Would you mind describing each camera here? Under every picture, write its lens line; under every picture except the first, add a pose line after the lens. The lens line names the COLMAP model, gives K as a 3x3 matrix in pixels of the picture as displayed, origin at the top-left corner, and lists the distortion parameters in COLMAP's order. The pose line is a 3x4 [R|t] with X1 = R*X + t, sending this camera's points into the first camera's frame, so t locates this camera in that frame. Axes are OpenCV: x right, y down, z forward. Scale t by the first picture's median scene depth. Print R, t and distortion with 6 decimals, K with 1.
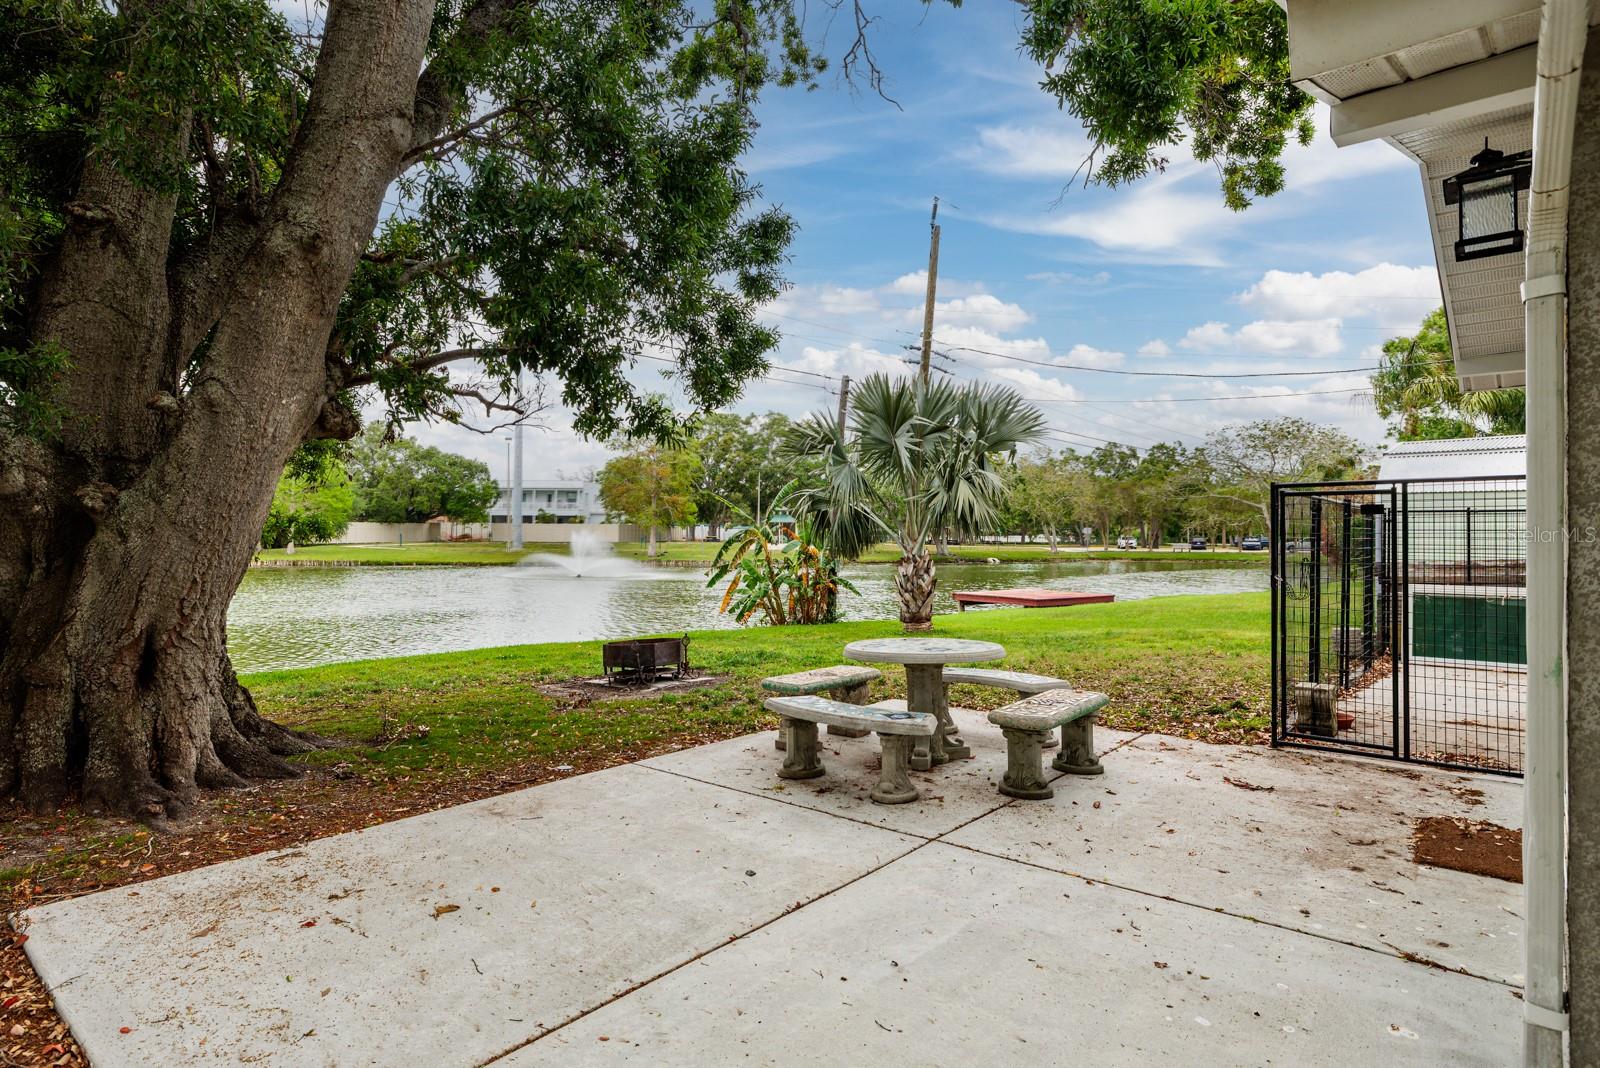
lens RADIAL K [[865.8, 0, 801.0], [0, 865.8, 533.3], [0, 0, 1]] dist [-0.001707, -0.000912]
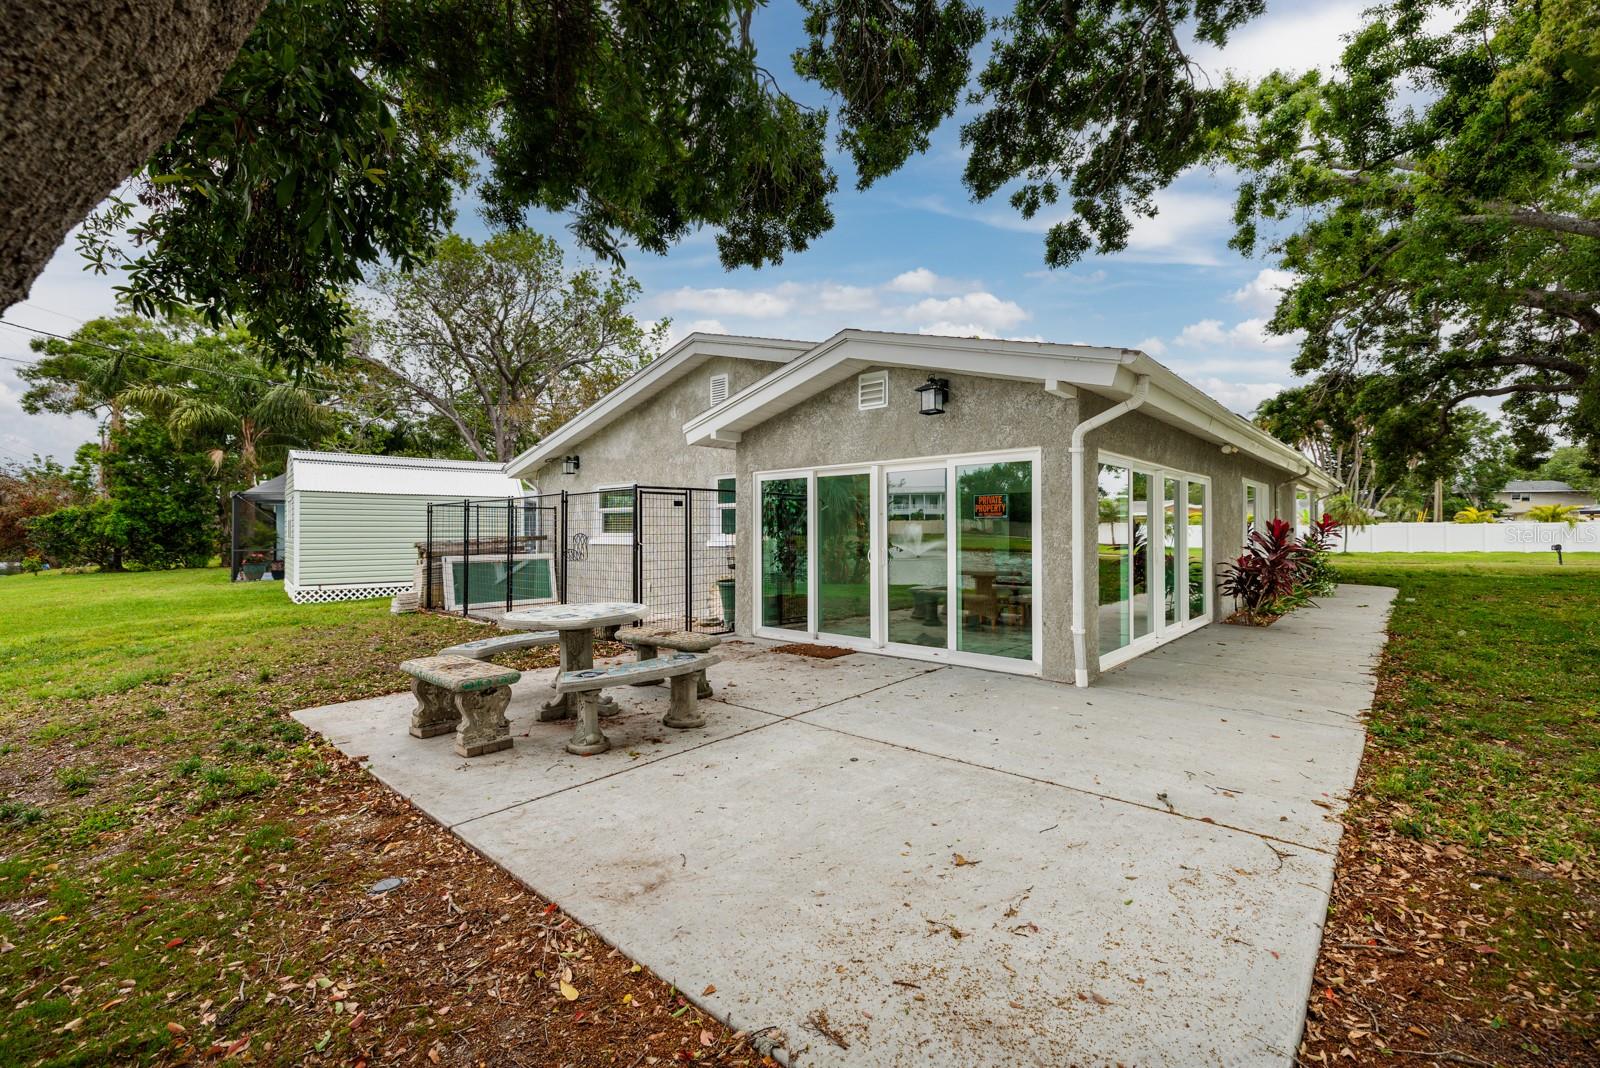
lens RADIAL K [[672.1, 0, 800.4], [0, 672.1, 528.0], [0, 0, 1]] dist [0.001161, -0.001011]
pose [[0.034093, -0.000499, 0.999419, -0.791820], [0.001106, 0.999999, 0.000462, 0.025499], [-0.999418, 0.001090, 0.034093, 0.756158]]
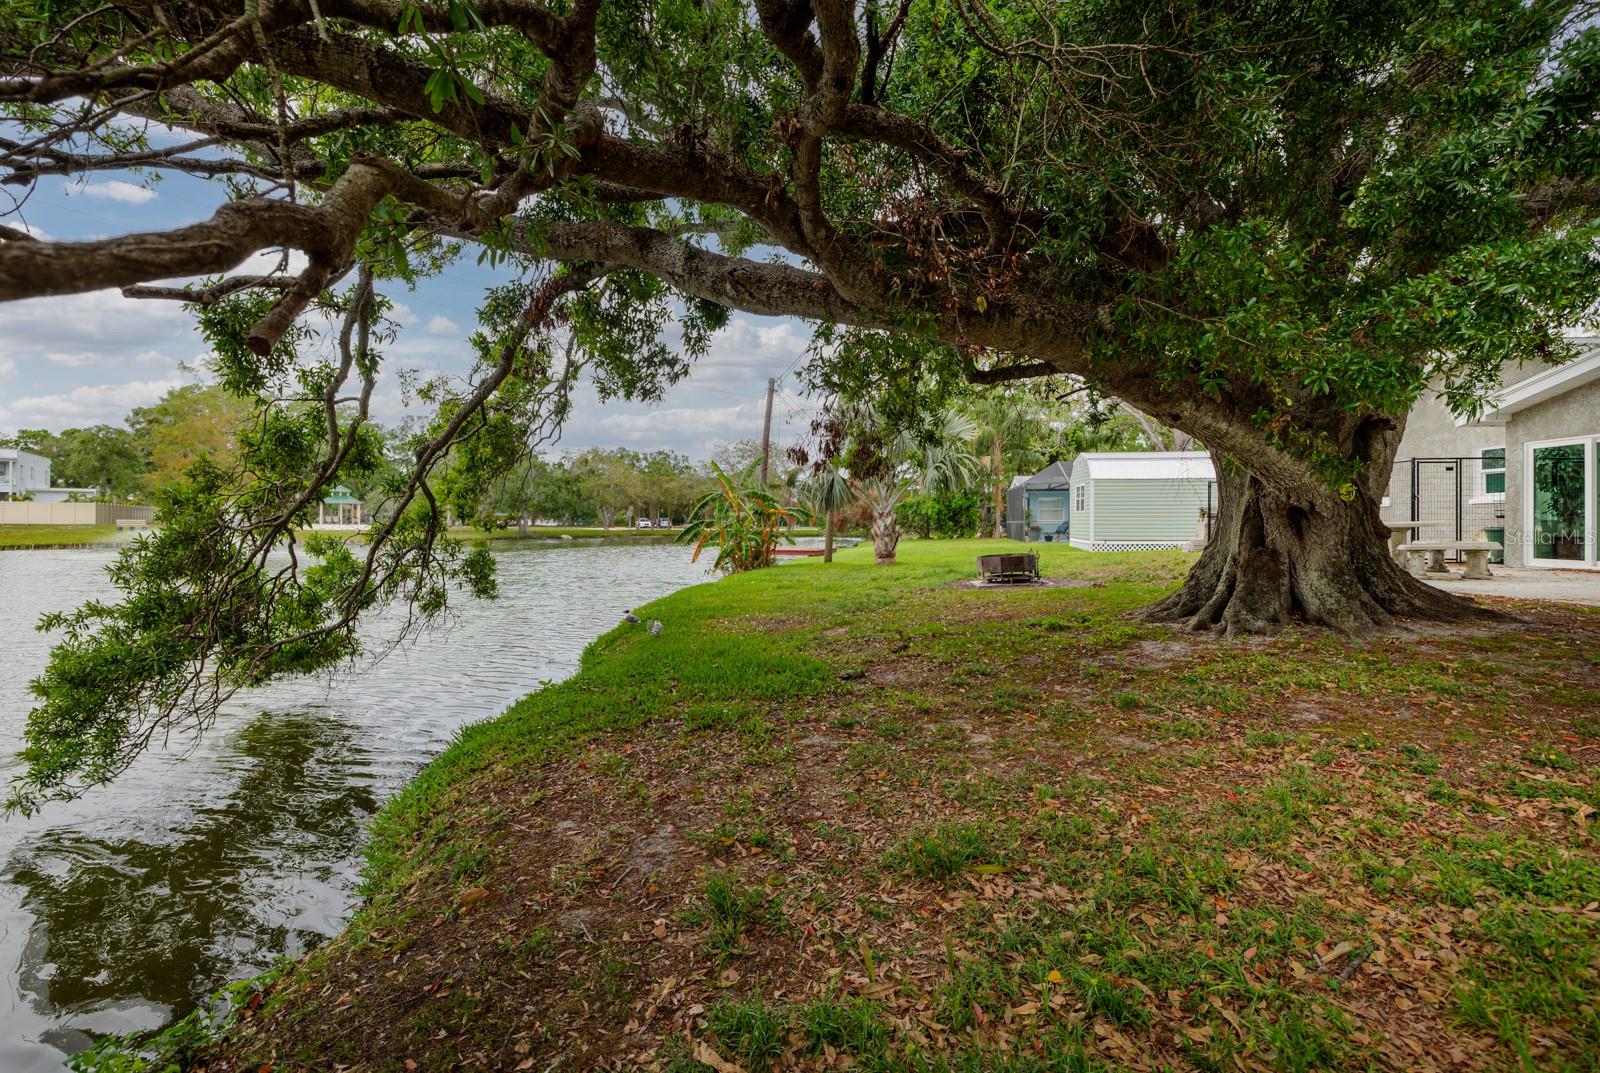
lens RADIAL K [[672.1, 0, 807.6], [0, 672.1, 522.9], [0, 0, 1]] dist [0.001161, -0.001011]
pose [[0.792368, -0.006116, 0.610013, -2.339062], [0.002004, 0.999970, 0.007422, 0.129409], [-0.610040, -0.004658, 0.792357, 0.616383]]
